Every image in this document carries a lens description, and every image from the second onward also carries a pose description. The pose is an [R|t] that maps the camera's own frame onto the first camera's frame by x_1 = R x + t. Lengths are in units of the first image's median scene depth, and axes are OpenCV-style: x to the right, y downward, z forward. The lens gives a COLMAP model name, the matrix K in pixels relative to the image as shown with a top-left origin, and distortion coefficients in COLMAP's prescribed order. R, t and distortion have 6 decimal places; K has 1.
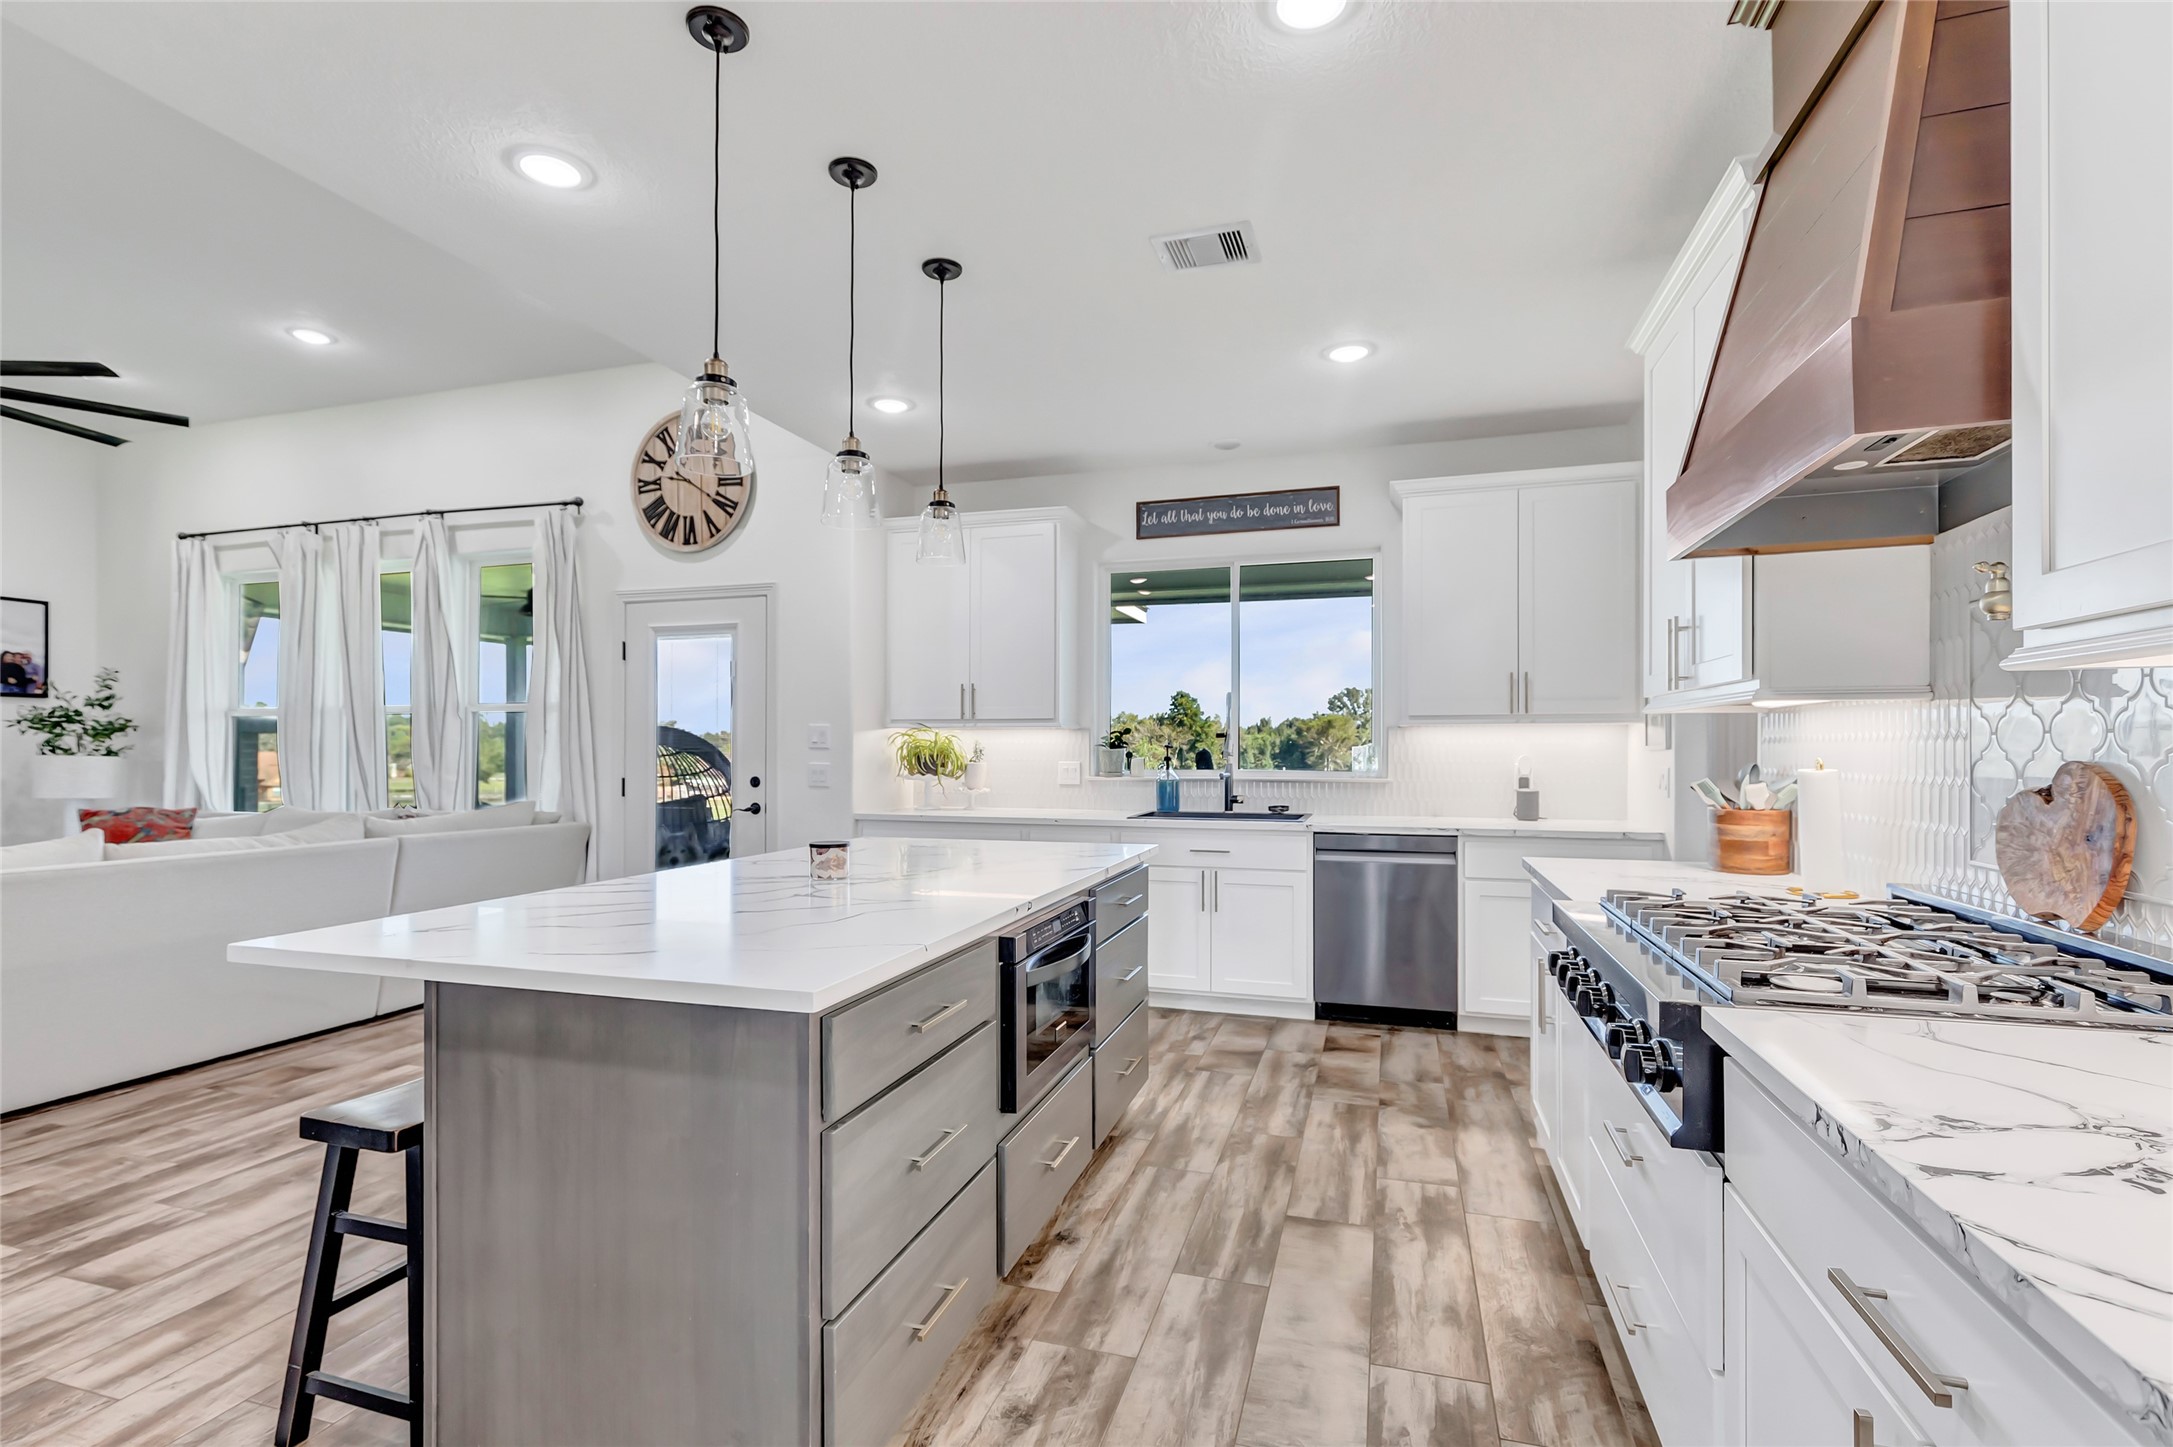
lens RADIAL K [[985.9, 0, 1085.4], [0, 985.9, 741.4], [0, 0, 1]] dist [-0.002942, -0.000152]
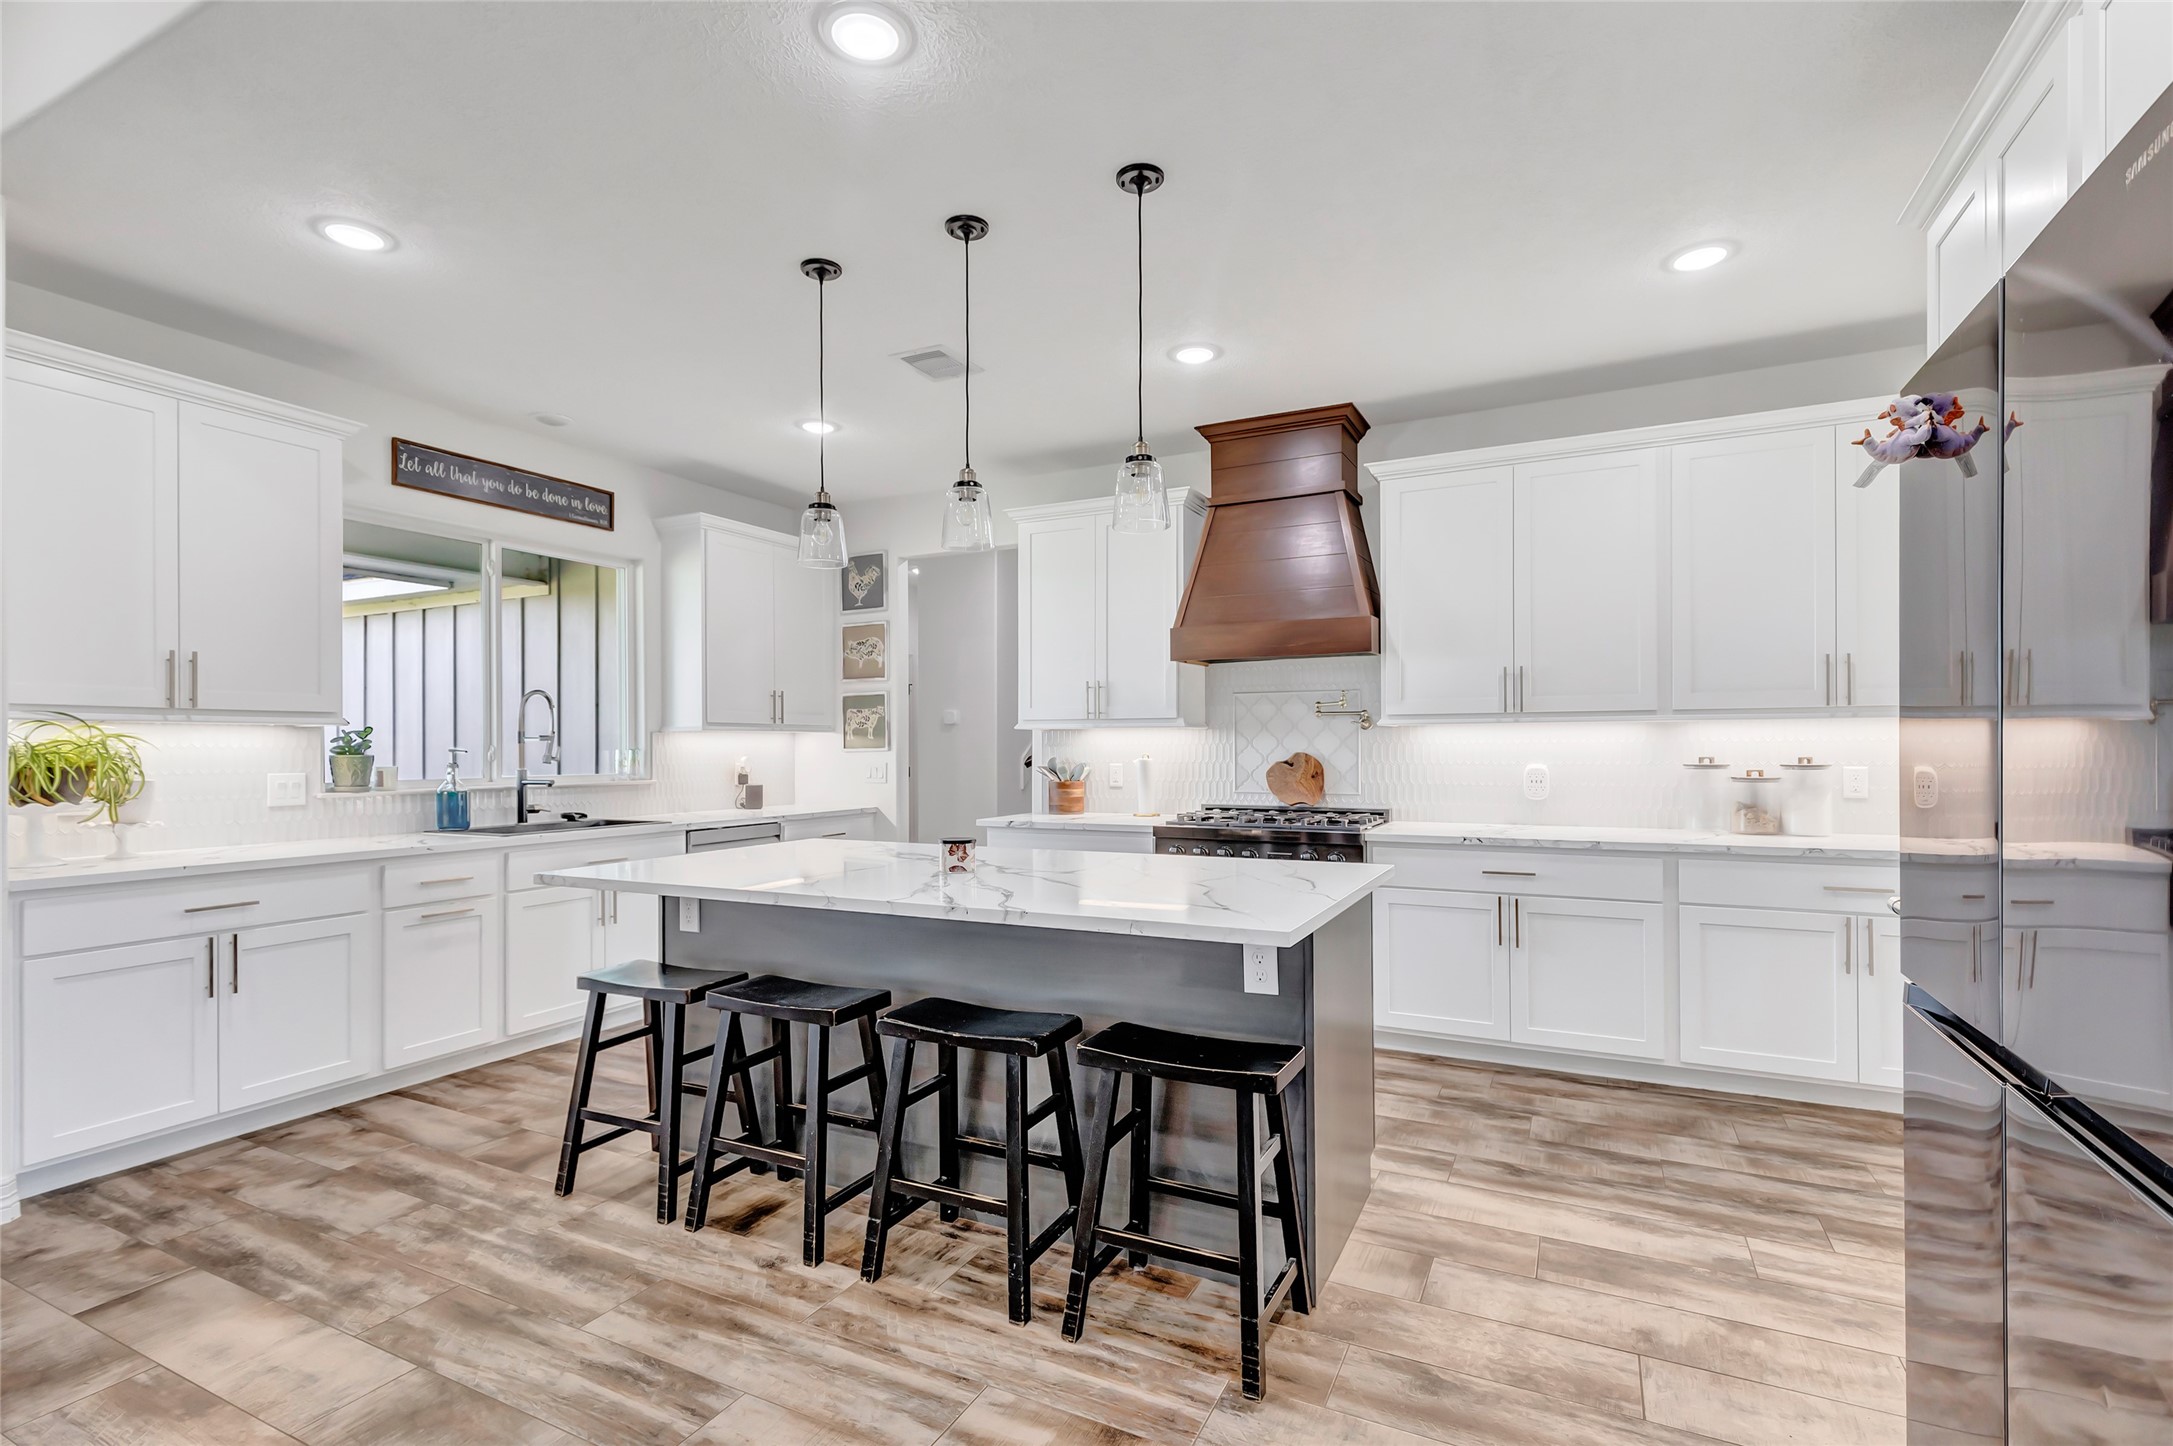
lens RADIAL K [[999.4, 0, 1085.2], [0, 999.4, 753.9], [0, 0, 1]] dist [-0.000300, 0.000904]
pose [[0.170250, -0.006152, 0.985382, -0.635098], [0.001784, 0.999981, 0.005935, 0.003350], [-0.985399, 0.000747, 0.170257, 0.330640]]
